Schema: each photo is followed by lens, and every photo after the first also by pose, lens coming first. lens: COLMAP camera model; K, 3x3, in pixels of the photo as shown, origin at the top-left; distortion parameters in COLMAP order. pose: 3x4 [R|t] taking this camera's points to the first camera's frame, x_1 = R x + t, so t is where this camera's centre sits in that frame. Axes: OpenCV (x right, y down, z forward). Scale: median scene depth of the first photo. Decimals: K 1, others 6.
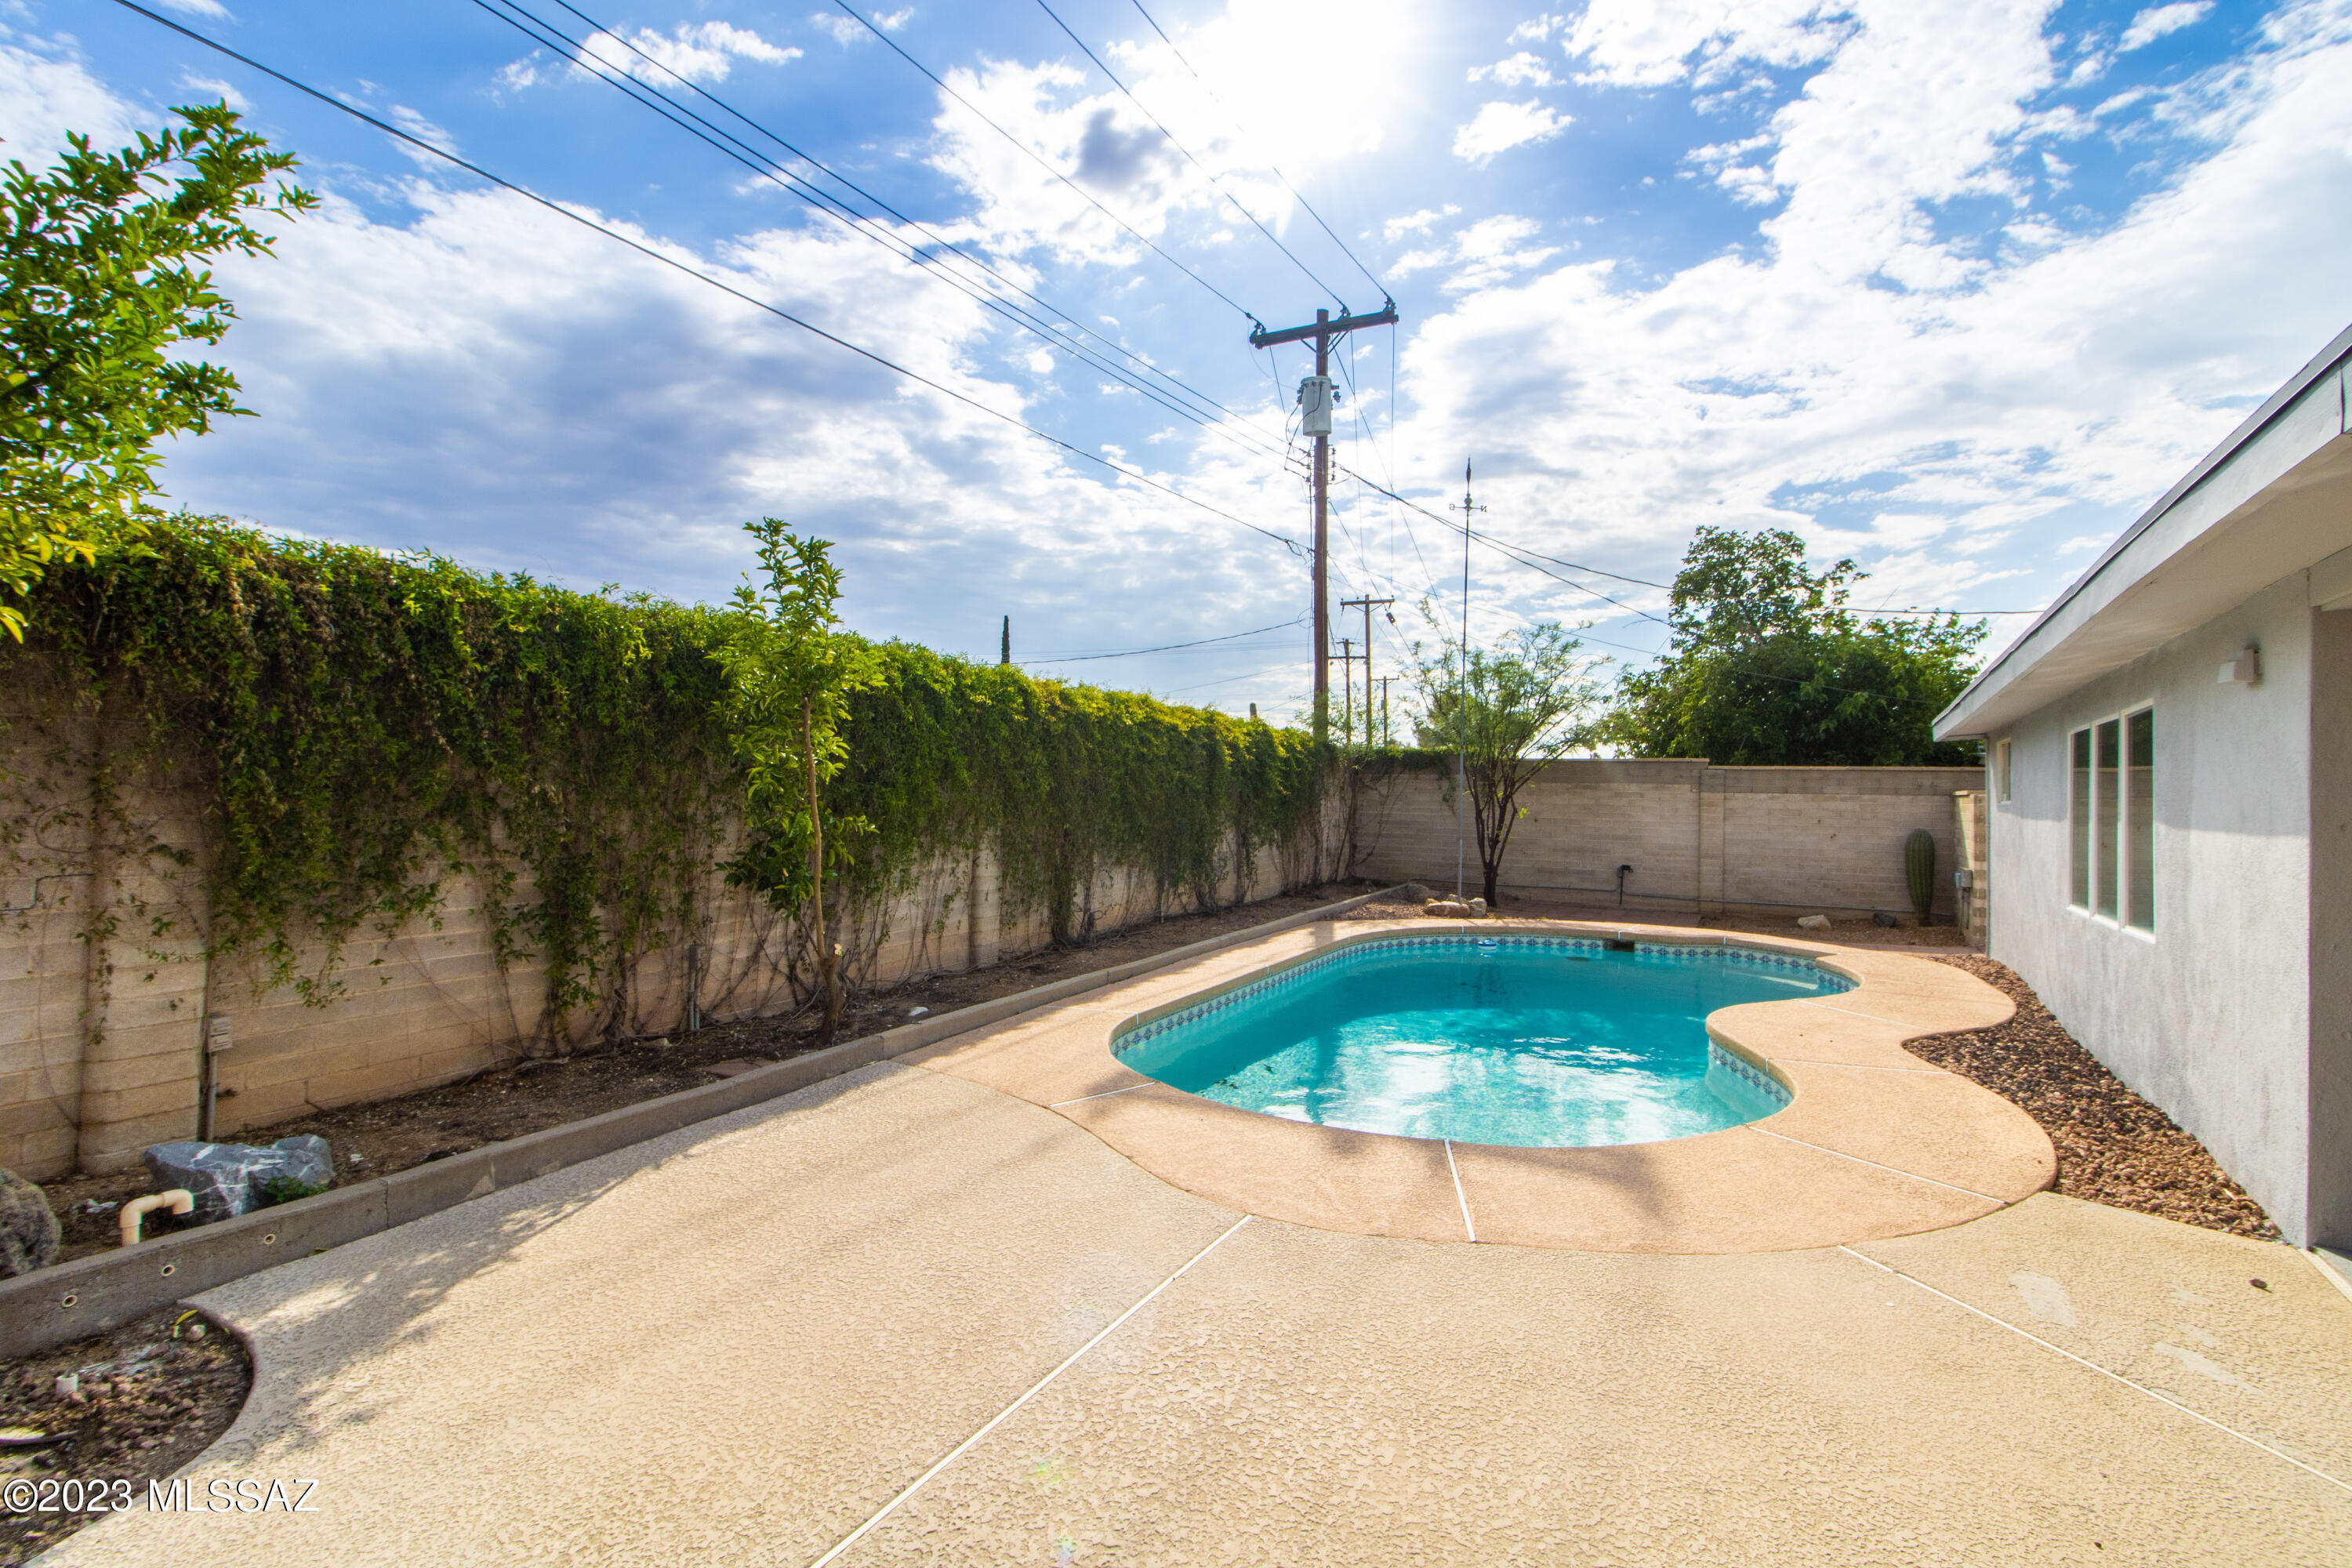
lens RADIAL K [[1093.5, 0, 1193.7], [0, 1093.5, 779.3], [0, 0, 1]] dist [0.005213, 0.001234]
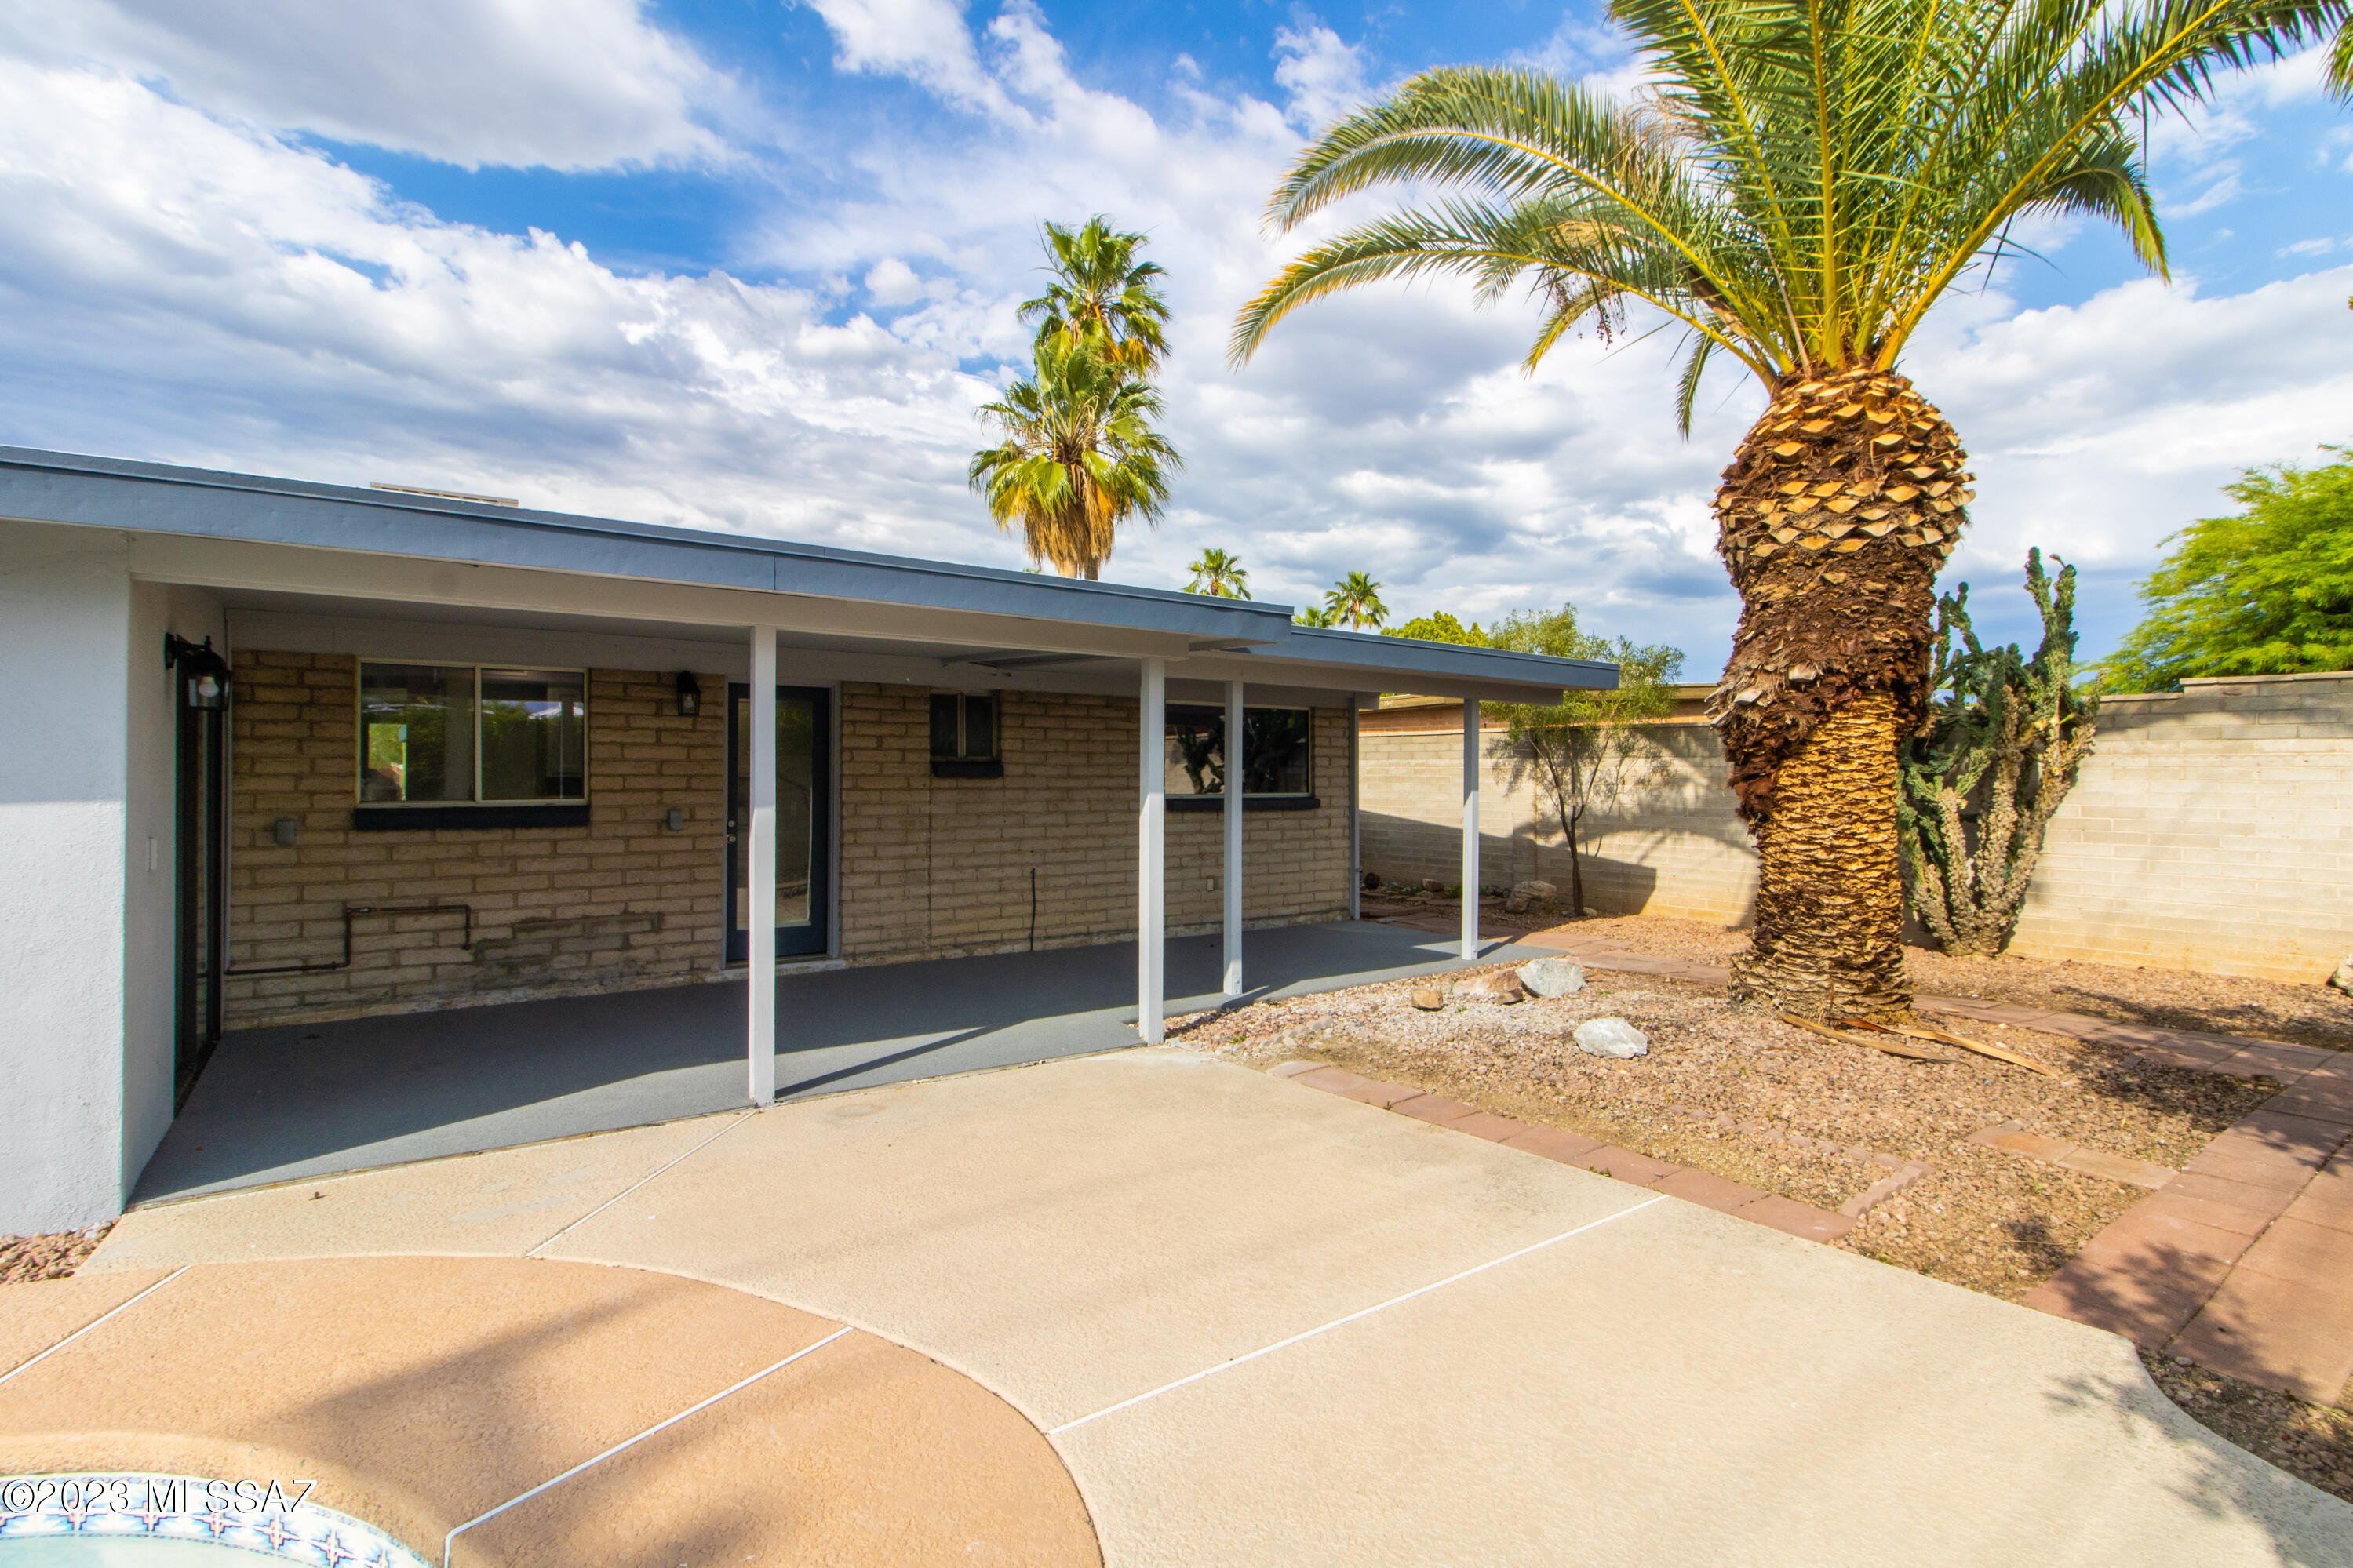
lens RADIAL K [[1093.8, 0, 1194.0], [0, 1093.8, 774.9], [0, 0, 1]] dist [0.005213, 0.001234]
pose [[-0.919805, -0.020146, 0.391858, -0.051614], [-0.025416, 0.999643, -0.008266, 0.002435], [-0.391552, -0.017562, -0.919988, 0.297745]]
